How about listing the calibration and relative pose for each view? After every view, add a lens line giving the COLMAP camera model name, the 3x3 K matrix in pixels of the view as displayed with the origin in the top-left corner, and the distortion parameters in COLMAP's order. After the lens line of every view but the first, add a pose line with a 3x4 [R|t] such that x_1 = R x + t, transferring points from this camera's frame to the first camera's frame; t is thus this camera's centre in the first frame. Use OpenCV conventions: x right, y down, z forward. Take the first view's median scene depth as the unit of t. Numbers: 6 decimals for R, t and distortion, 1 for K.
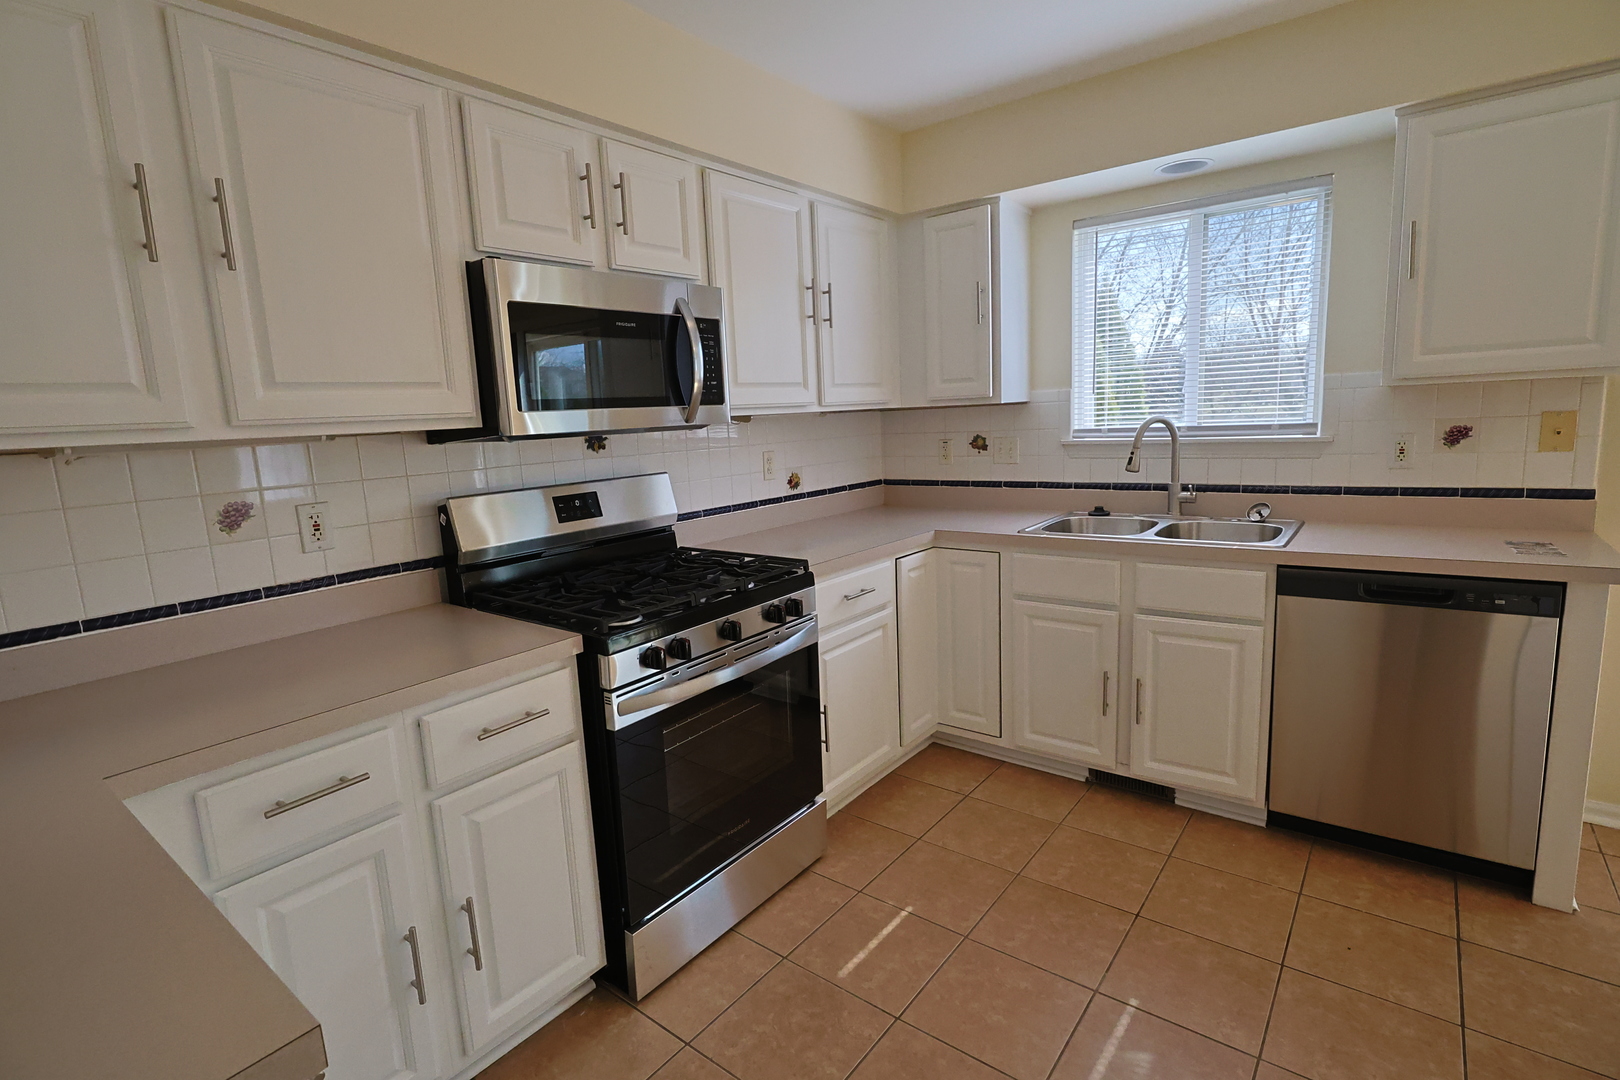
lens RADIAL K [[781.3, 0, 811.2], [0, 781.3, 541.7], [0, 0, 1]] dist [-0.010289, 0.000842]
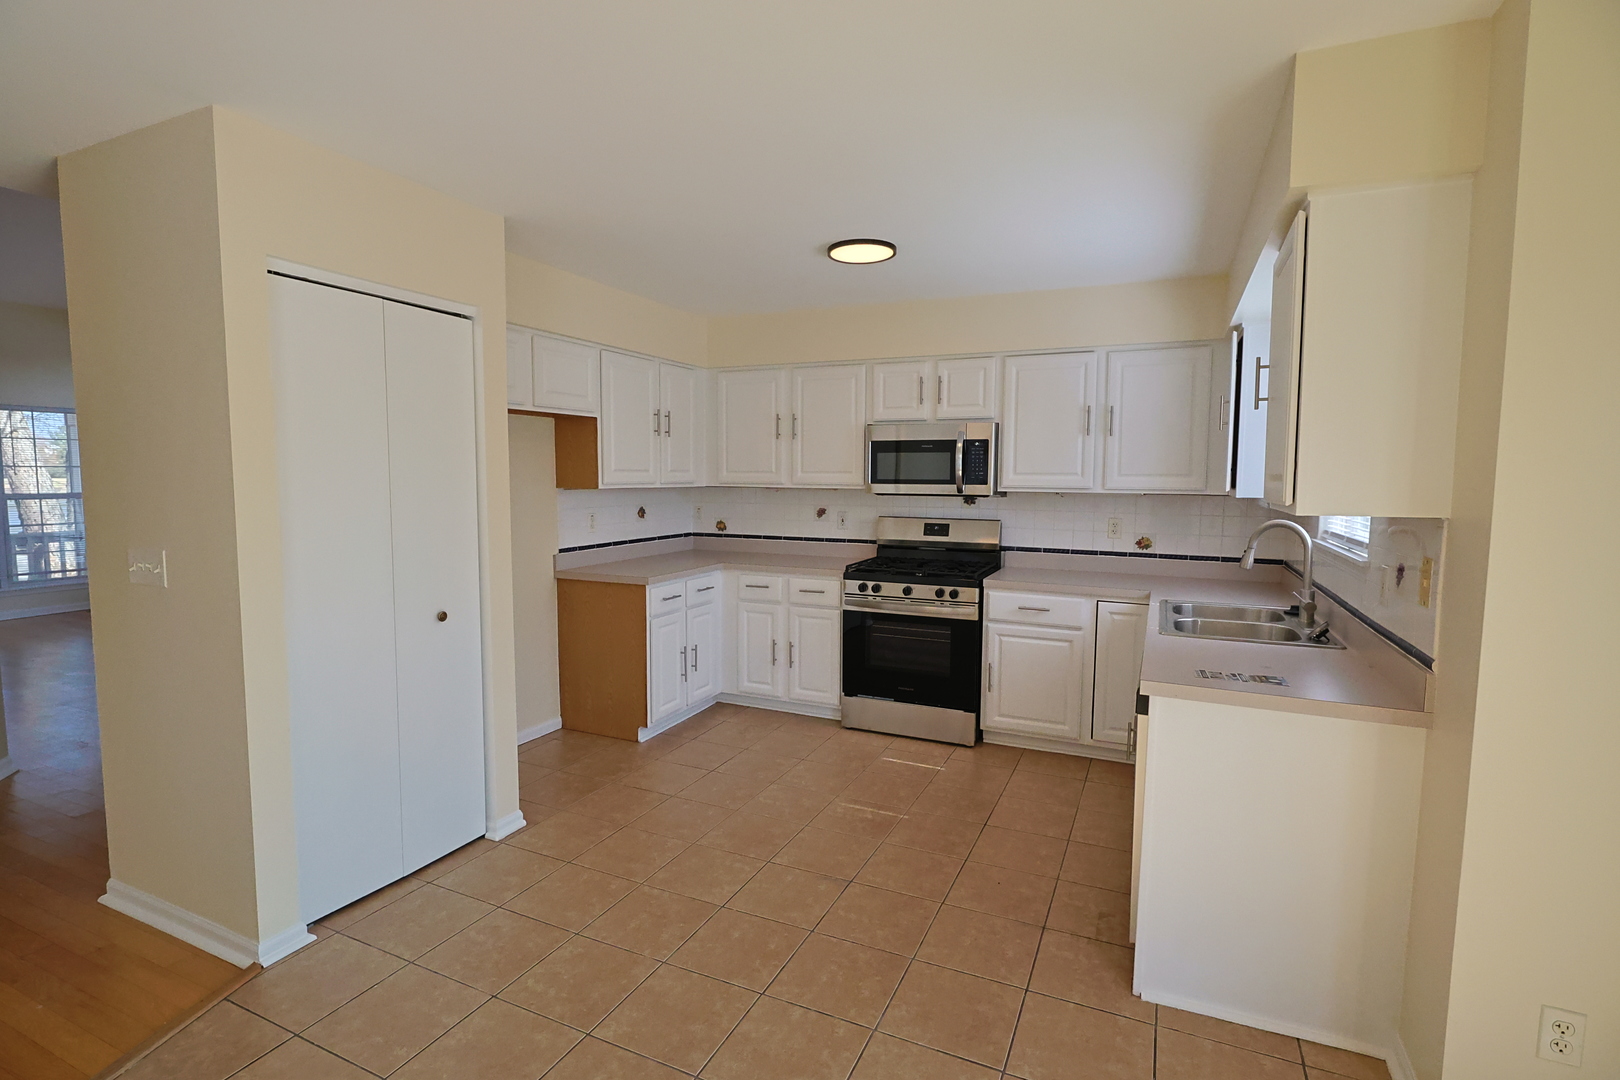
lens RADIAL K [[781.3, 0, 809.1], [0, 781.3, 536.8], [0, 0, 1]] dist [-0.010289, 0.000842]
pose [[0.220612, 0.125918, -0.967200, 1.343048], [-0.177830, 0.980203, 0.087049, -0.120229], [0.959013, 0.152793, 0.238636, 0.150548]]
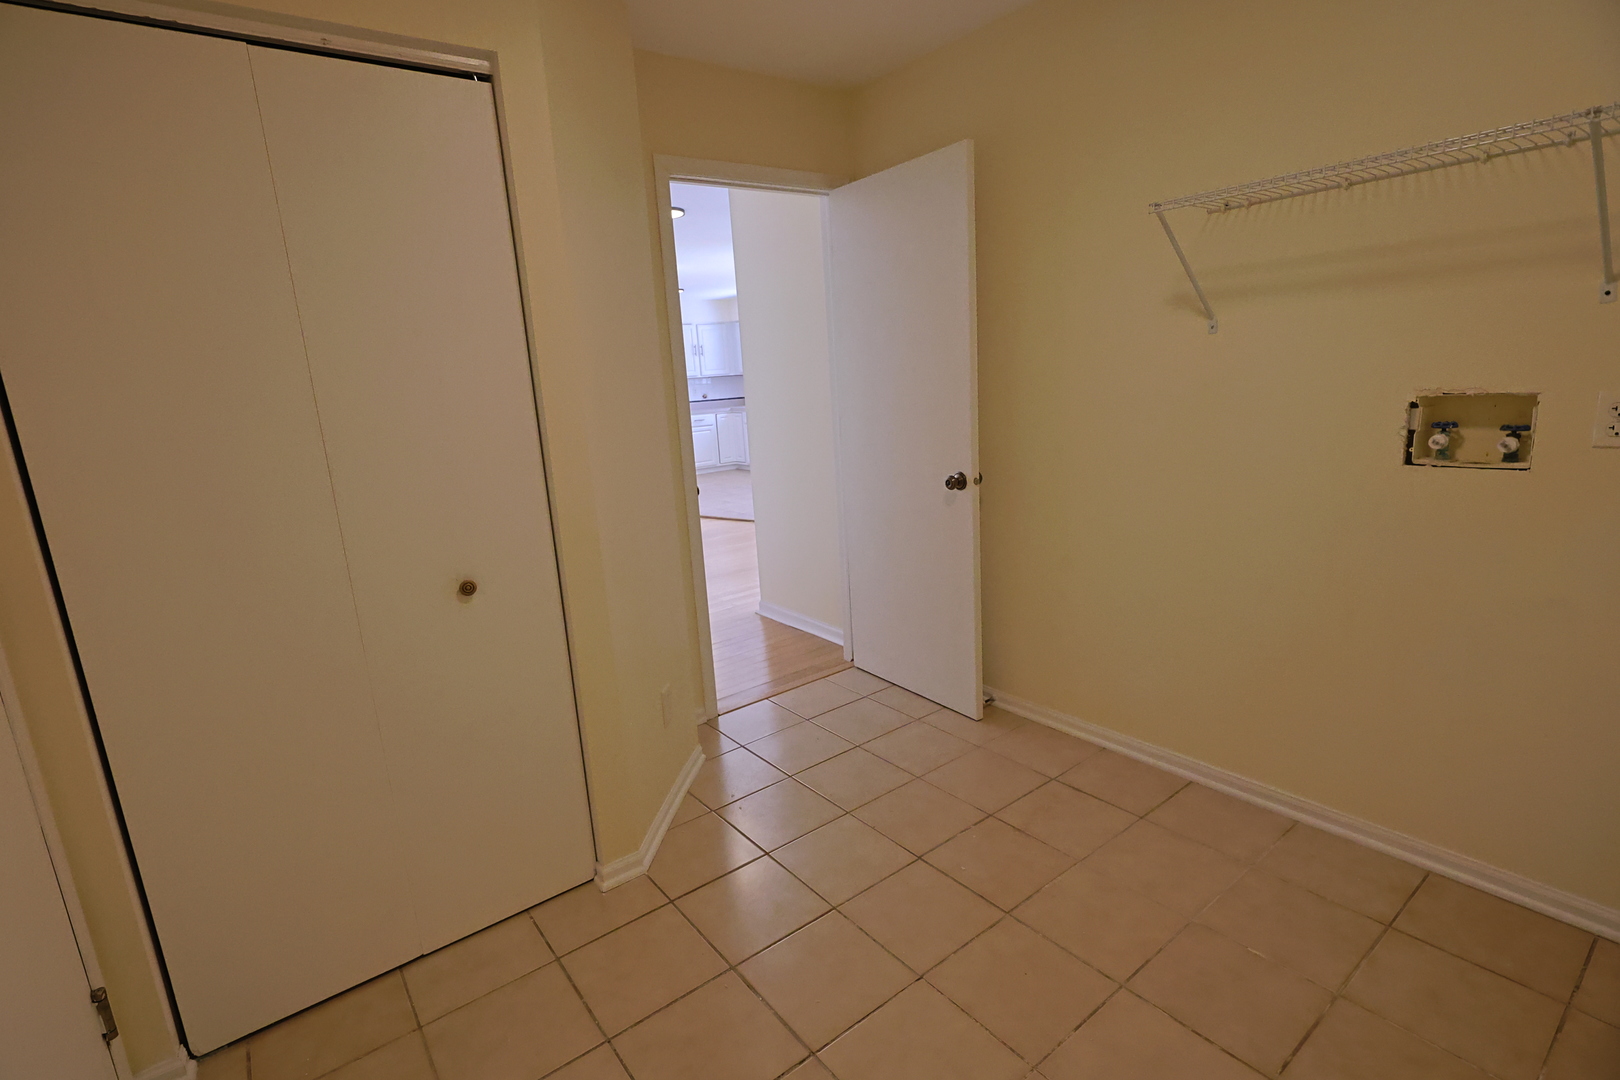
lens RADIAL K [[781.3, 0, 812.1], [0, 781.3, 540.1], [0, 0, 1]] dist [-0.010289, 0.000842]
pose [[0.966496, 0.037623, -0.253909, 1.628894], [-0.021189, 0.997518, 0.067151, 0.386637], [0.255805, -0.059521, 0.964894, -2.776691]]
